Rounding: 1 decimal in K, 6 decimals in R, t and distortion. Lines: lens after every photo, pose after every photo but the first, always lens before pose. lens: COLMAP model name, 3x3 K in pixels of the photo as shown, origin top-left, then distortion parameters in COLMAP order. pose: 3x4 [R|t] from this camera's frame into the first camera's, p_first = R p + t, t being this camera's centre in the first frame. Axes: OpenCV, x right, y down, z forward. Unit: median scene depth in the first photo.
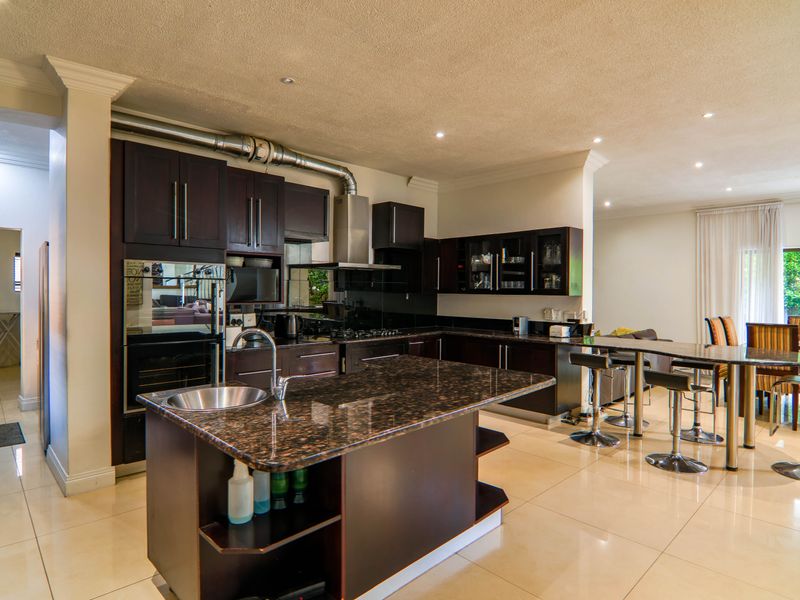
lens RADIAL K [[463.7, 0, 398.1], [0, 463.7, 296.0], [0, 0, 1]] dist [-0.002901, -0.001662]
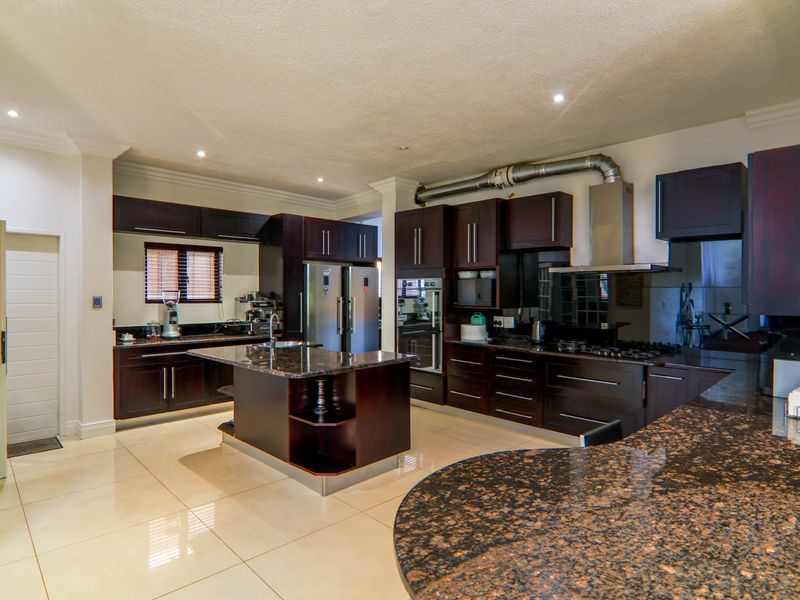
lens RADIAL K [[463.7, 0, 398.1], [0, 463.7, 296.0], [0, 0, 1]] dist [-0.002901, -0.001662]
pose [[0.009220, 0.003350, -0.999952, 0.849284], [-0.011398, 0.999930, 0.003245, -0.013762], [0.999893, 0.011367, 0.009258, 0.705568]]
